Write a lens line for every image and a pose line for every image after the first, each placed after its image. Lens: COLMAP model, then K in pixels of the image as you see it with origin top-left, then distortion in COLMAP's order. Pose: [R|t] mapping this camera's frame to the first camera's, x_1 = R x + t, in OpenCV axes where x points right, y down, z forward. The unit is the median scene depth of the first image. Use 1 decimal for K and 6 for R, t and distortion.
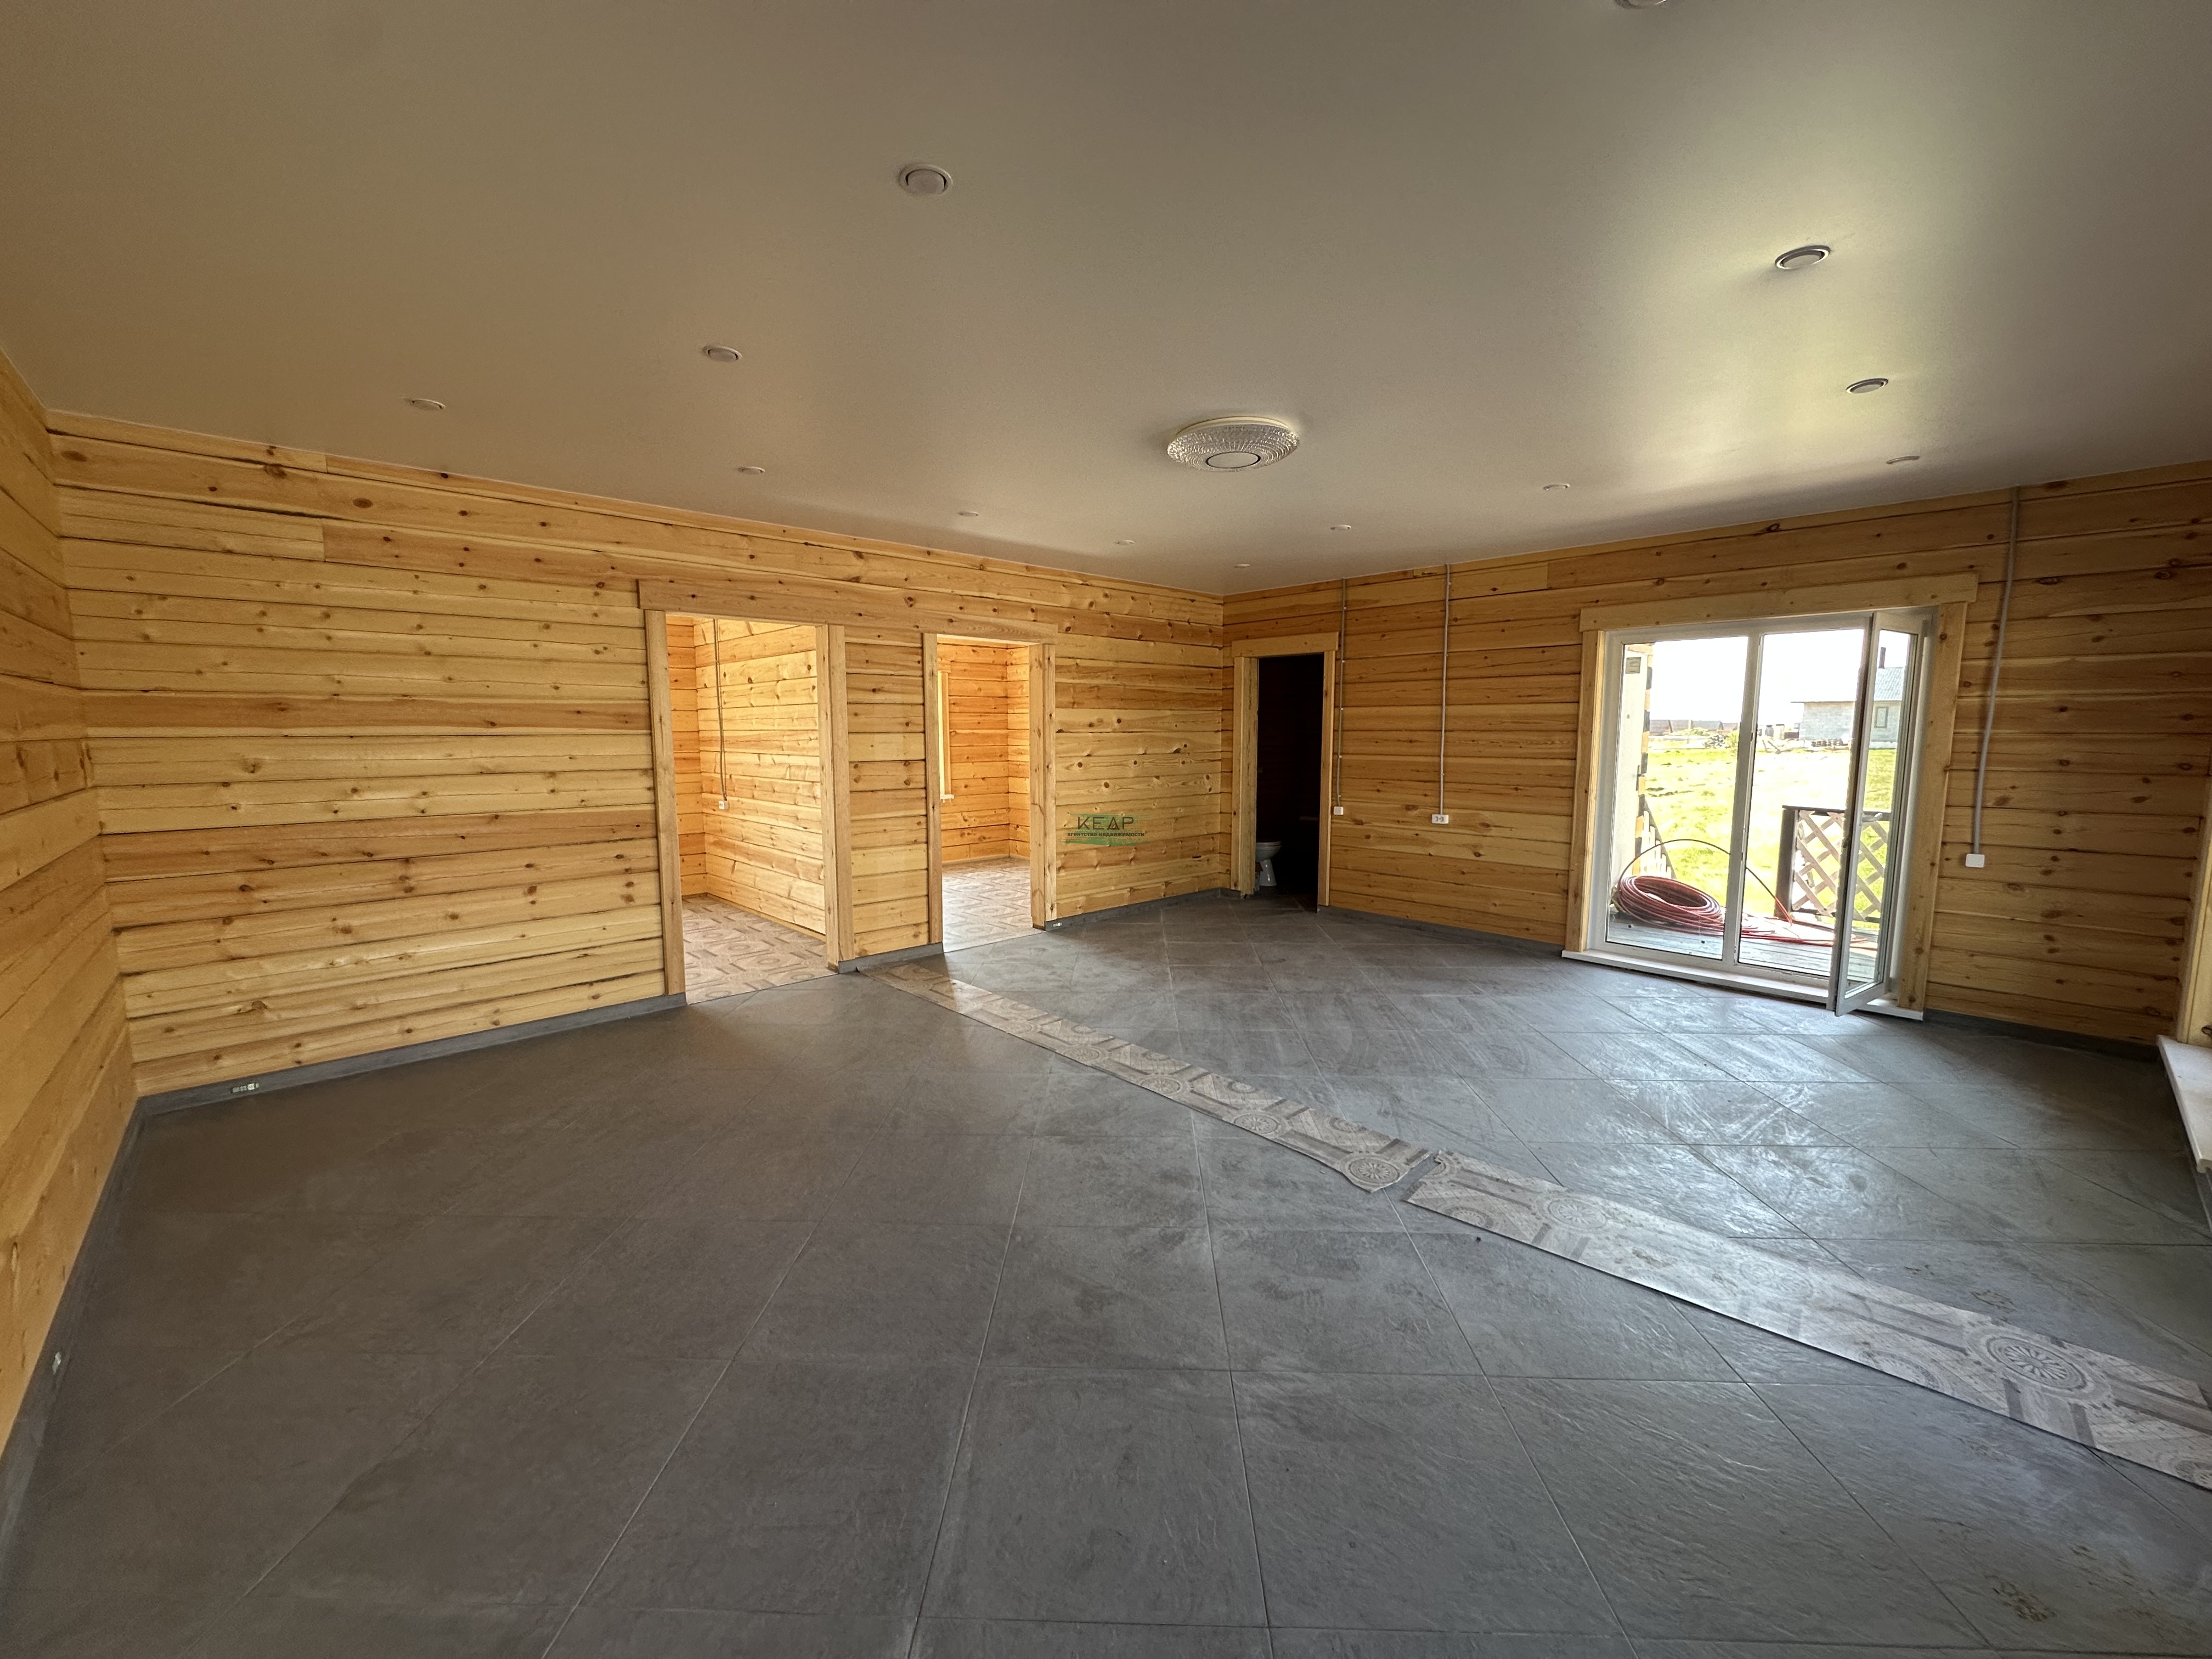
lens RADIAL K [[884.9, 0, 1097.1], [0, 884.9, 828.1], [0, 0, 1]] dist [-0.005859, 0.001178]
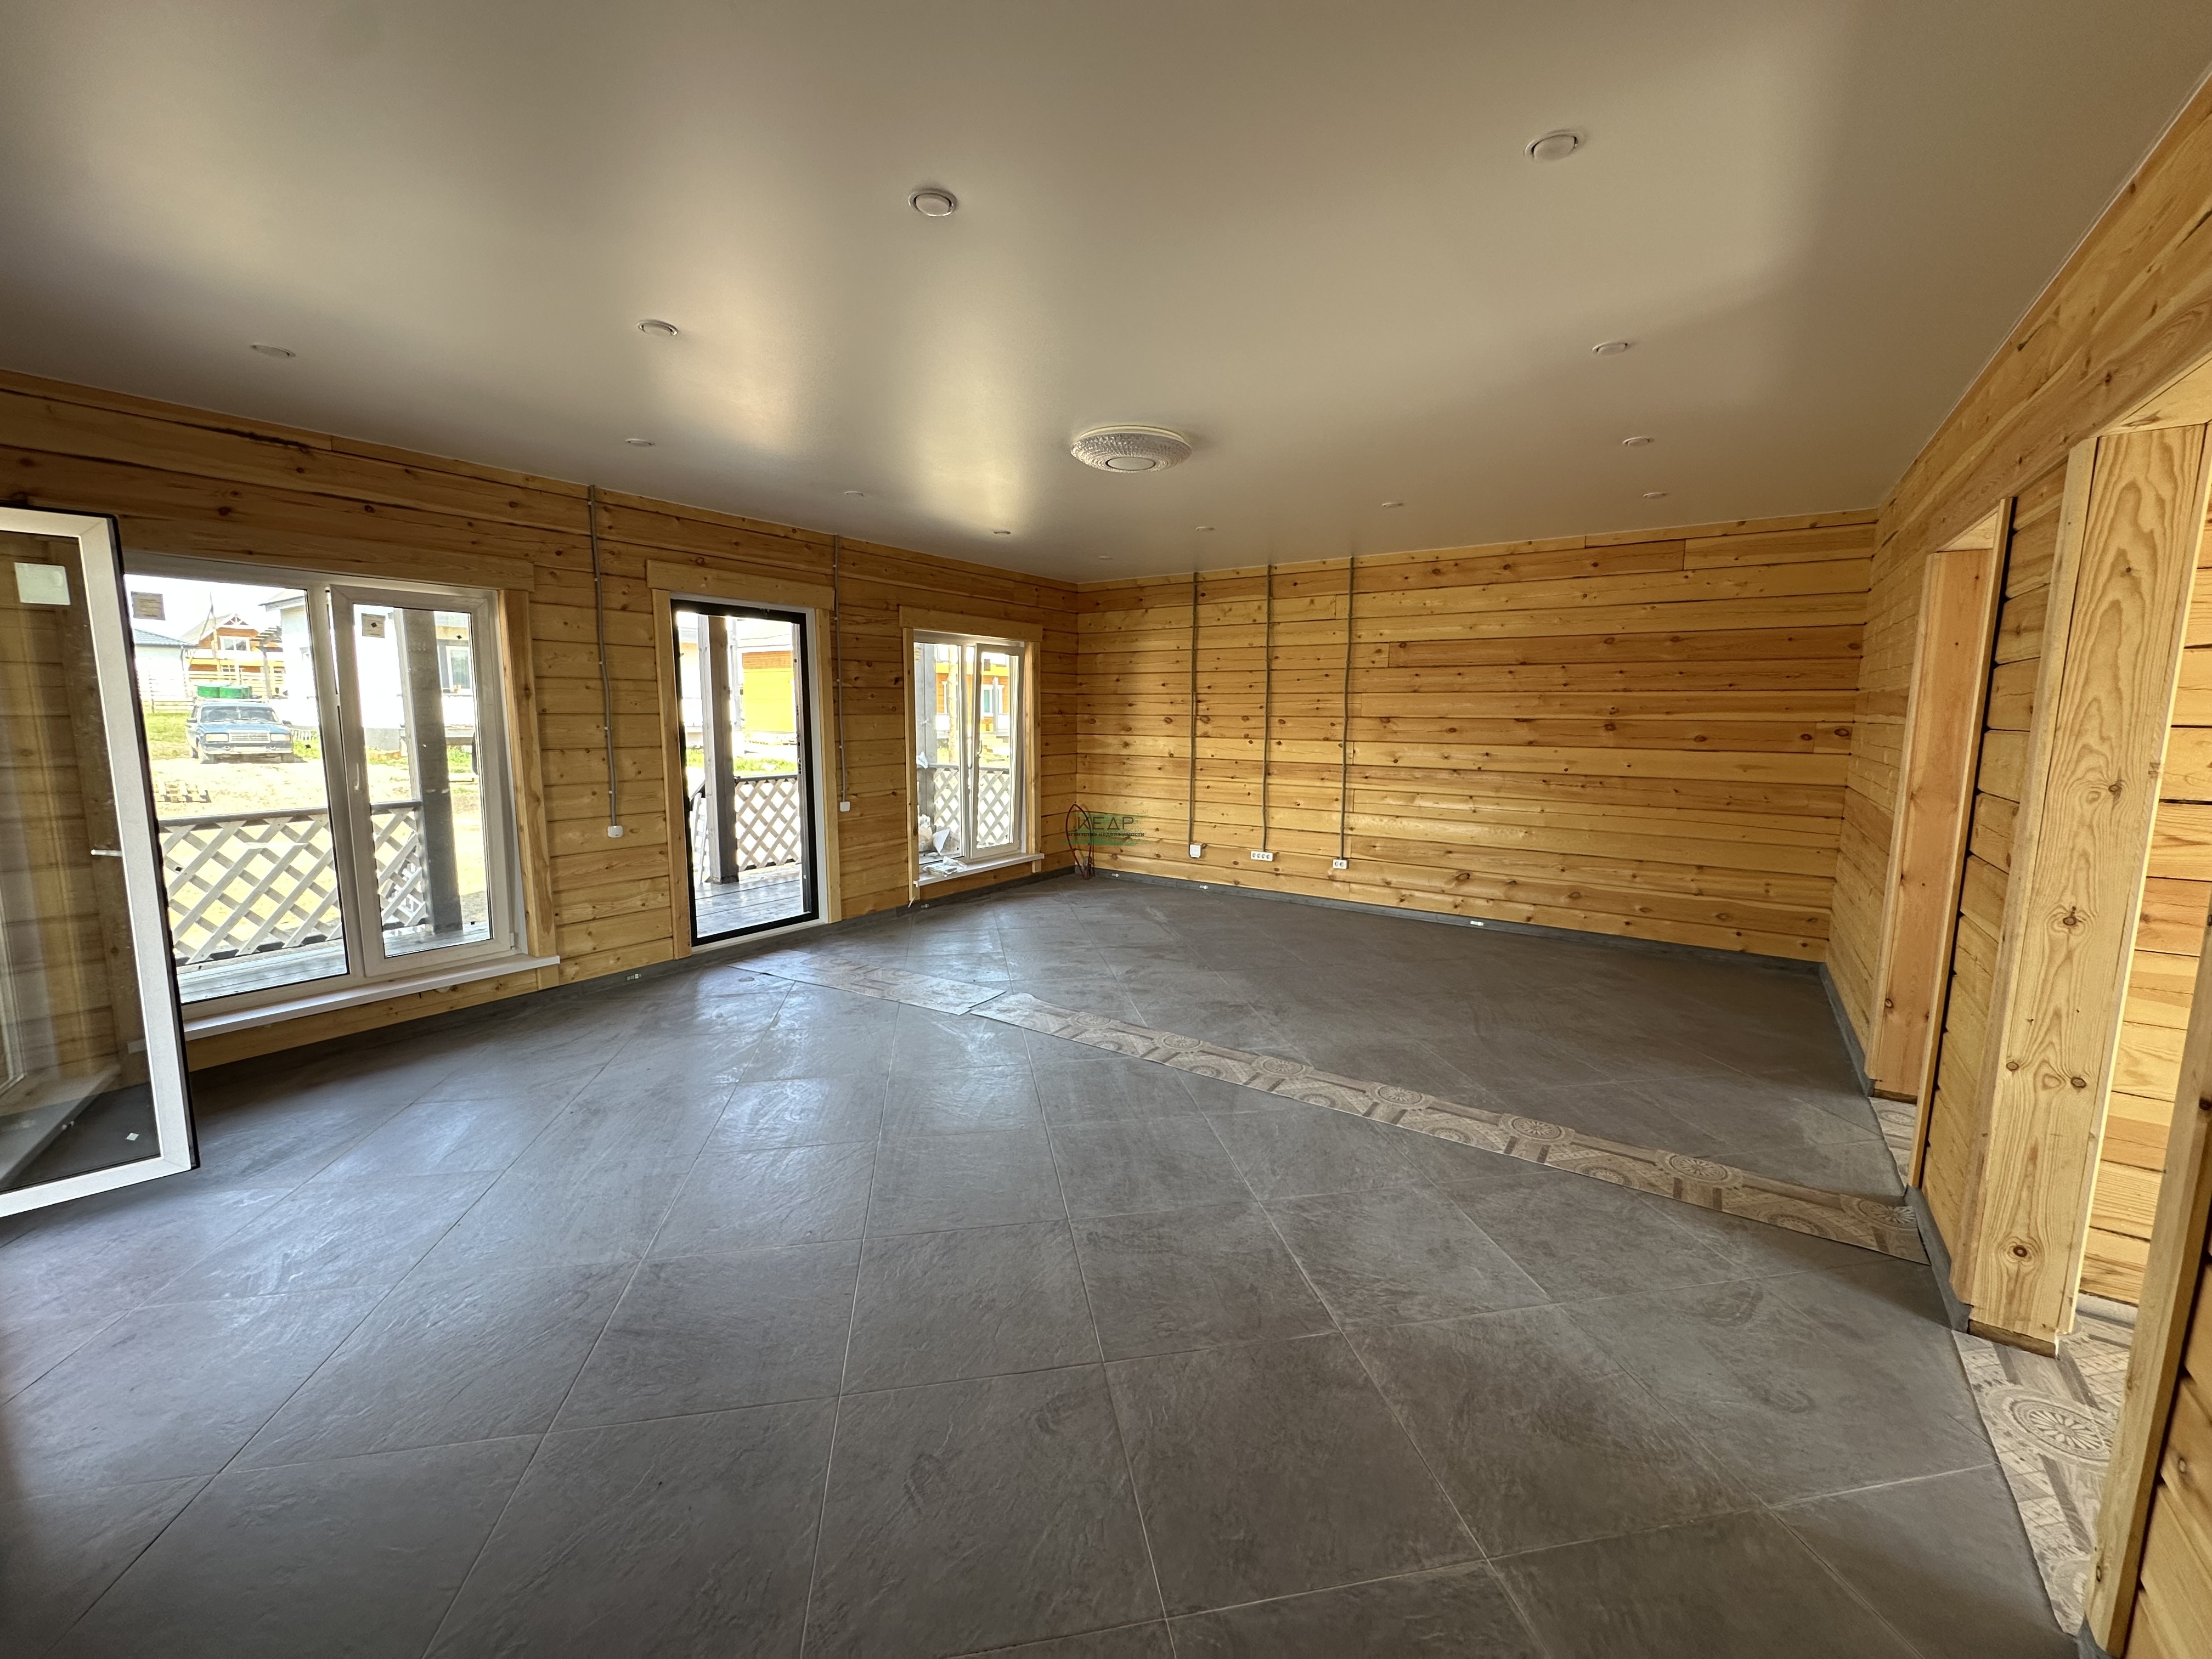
lens RADIAL K [[884.9, 0, 1122.5], [0, 884.9, 823.3], [0, 0, 1]] dist [-0.005859, 0.001178]
pose [[-0.971916, 0.024158, -0.234084, 0.298849], [-0.032488, 0.971419, 0.235139, -0.170449], [0.233074, 0.236141, -0.943353, 1.486987]]
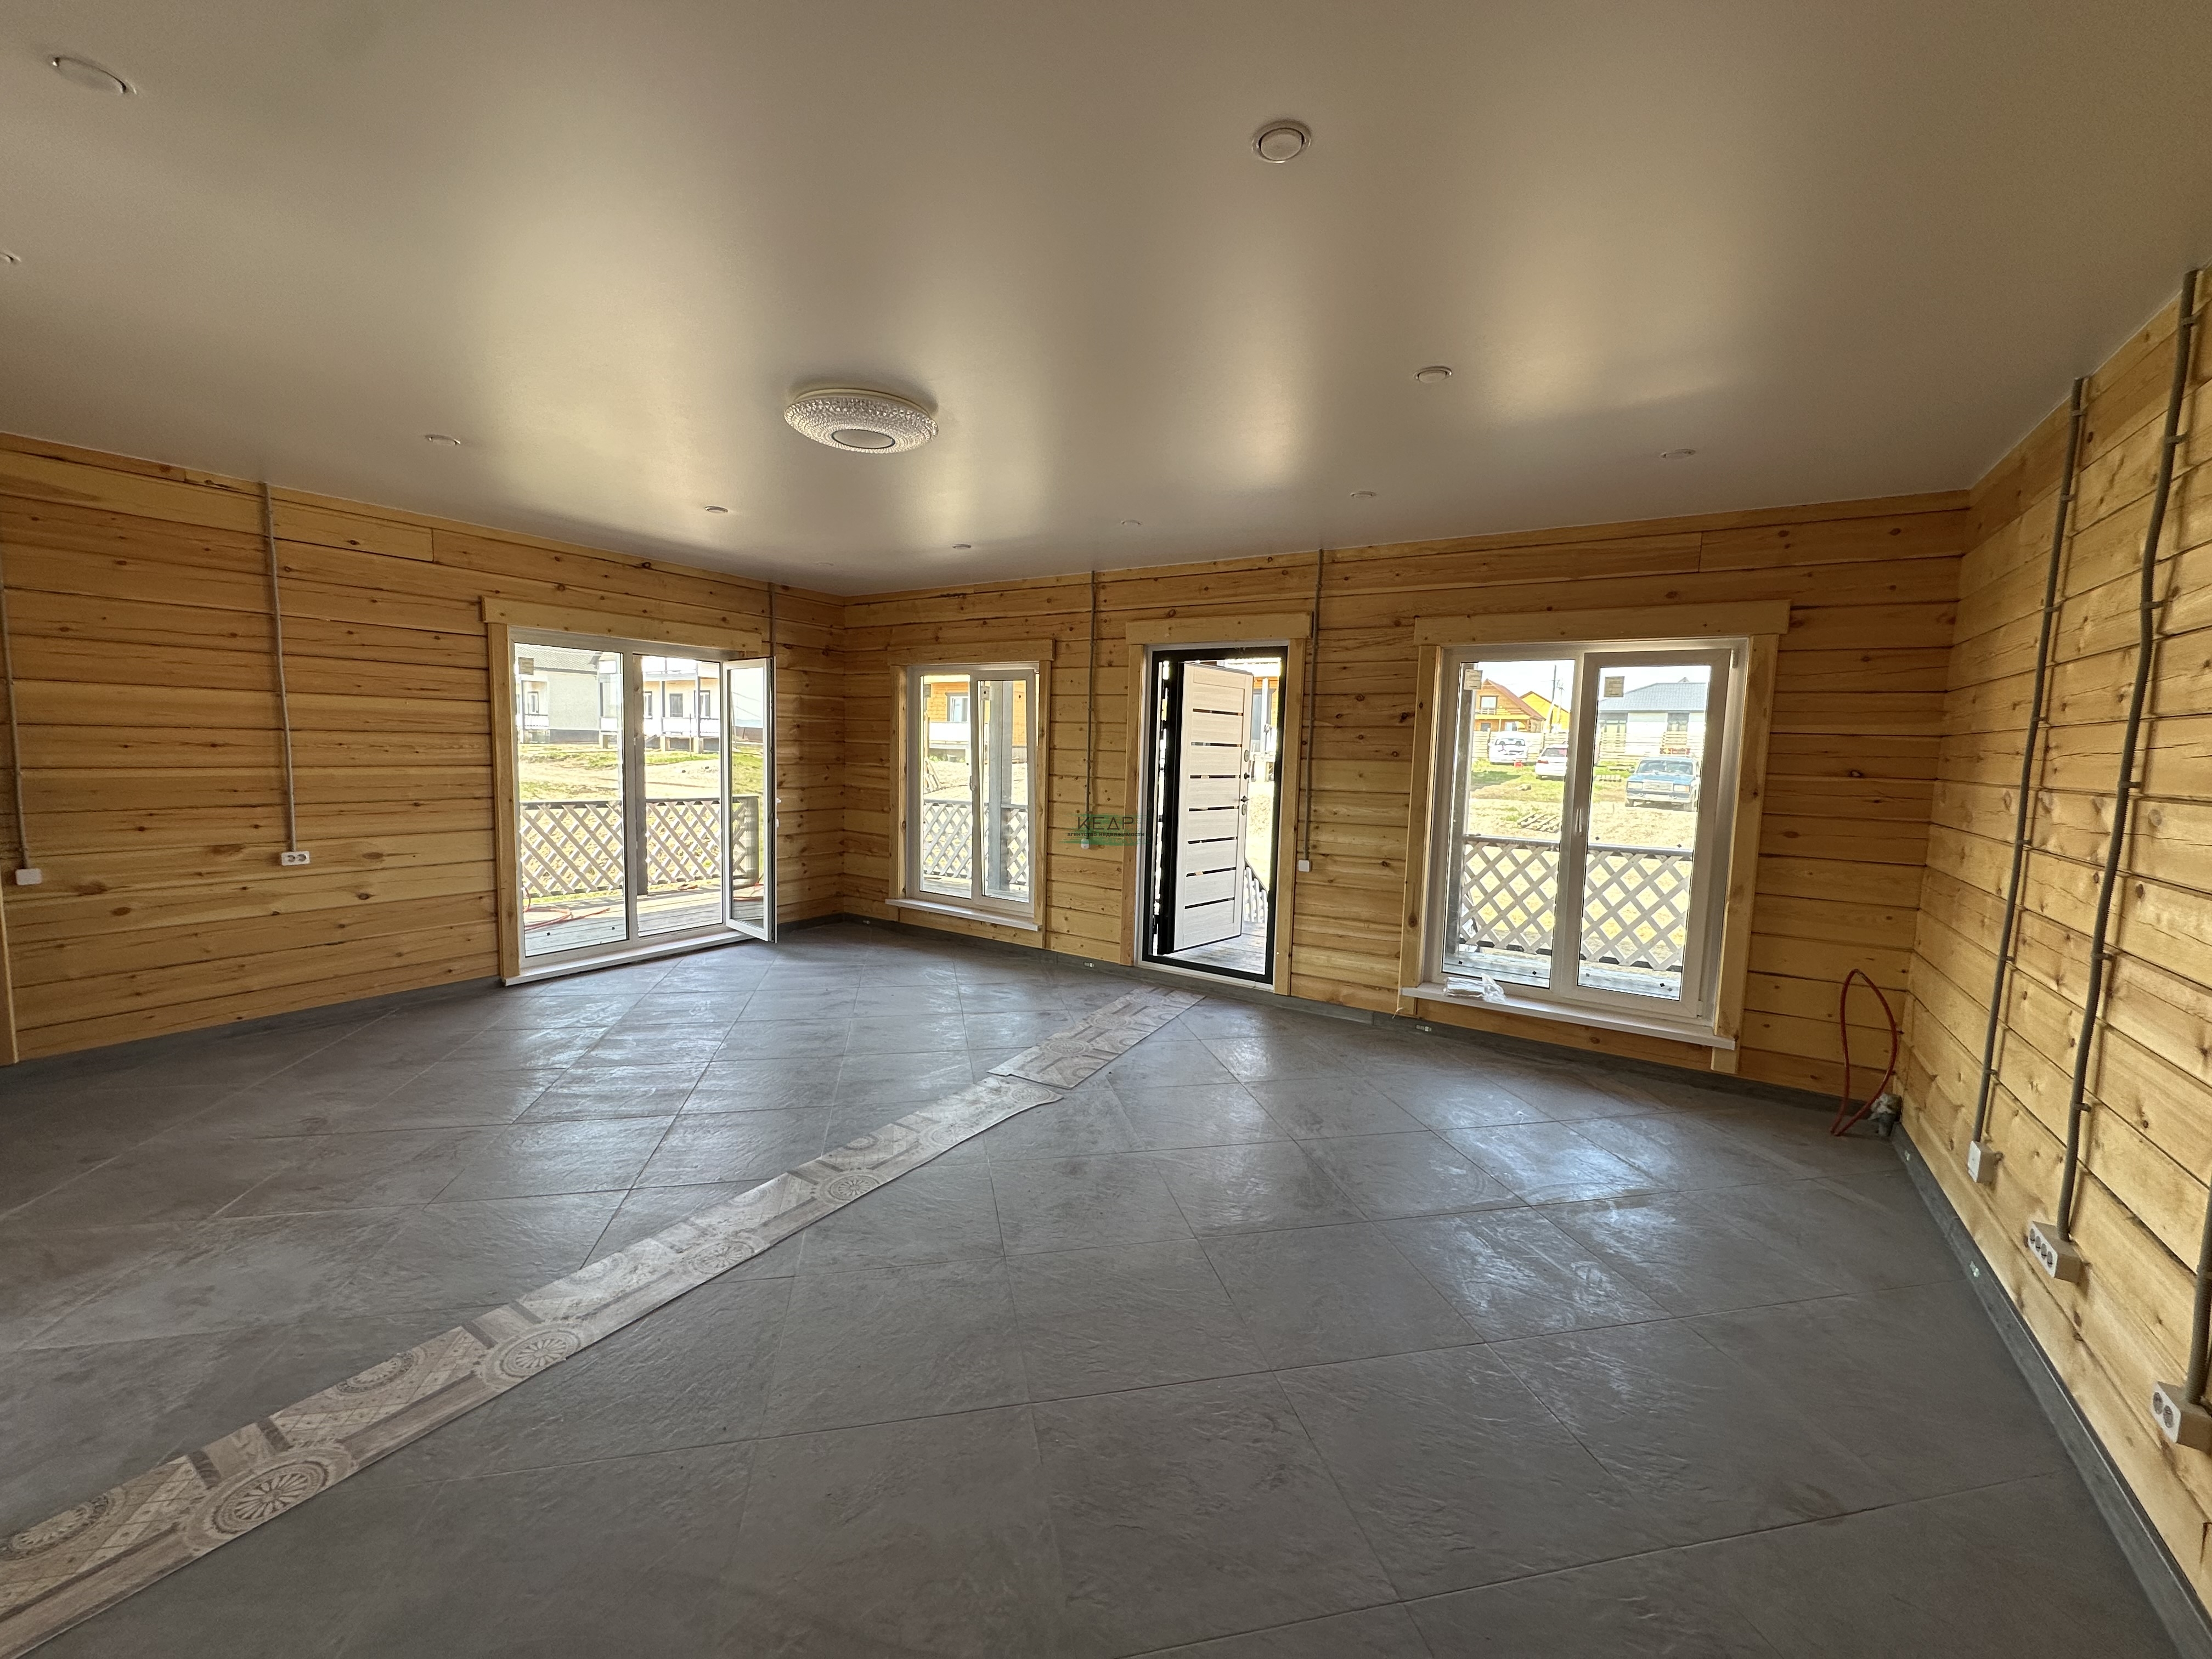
lens RADIAL K [[884.9, 0, 1103.9], [0, 884.9, 837.4], [0, 0, 1]] dist [-0.005859, 0.001178]
pose [[-0.252355, -0.109467, 0.961423, -0.552961], [0.081599, 0.987634, 0.133870, -0.086136], [-0.964188, 0.112233, -0.240302, 0.717117]]
